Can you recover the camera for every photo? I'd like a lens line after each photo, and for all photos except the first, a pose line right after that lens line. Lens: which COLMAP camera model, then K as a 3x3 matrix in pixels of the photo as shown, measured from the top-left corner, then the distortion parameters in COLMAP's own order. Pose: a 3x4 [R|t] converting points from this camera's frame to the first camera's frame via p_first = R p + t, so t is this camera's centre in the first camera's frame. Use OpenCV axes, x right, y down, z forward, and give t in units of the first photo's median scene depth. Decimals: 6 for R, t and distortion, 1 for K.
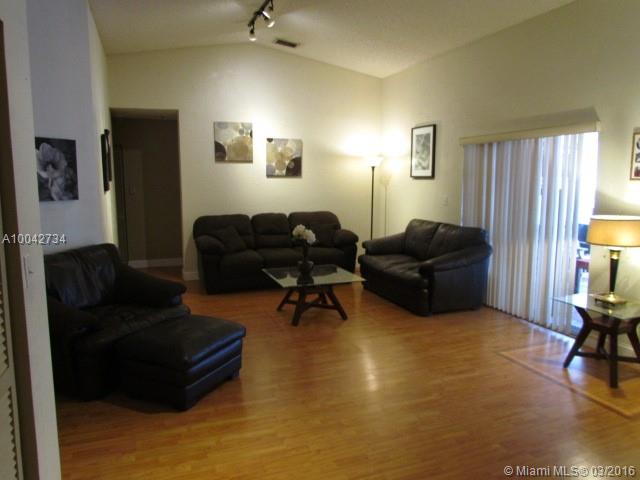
lens RADIAL K [[457.5, 0, 316.8], [0, 457.5, 238.2], [0, 0, 1]] dist [-0.028278, -0.001297]
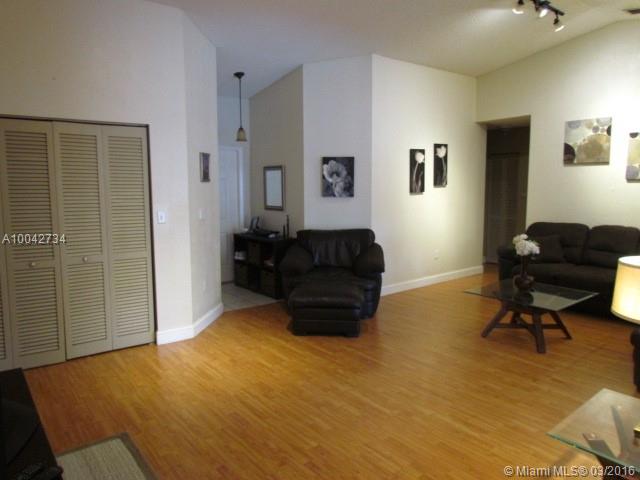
lens RADIAL K [[457.5, 0, 315.1], [0, 457.5, 239.1], [0, 0, 1]] dist [-0.028278, -0.001297]
pose [[0.295471, 0.112334, -0.948724, 0.678909], [-0.122511, 0.989319, 0.078986, -0.039234], [0.947464, 0.092891, 0.306078, 0.336479]]
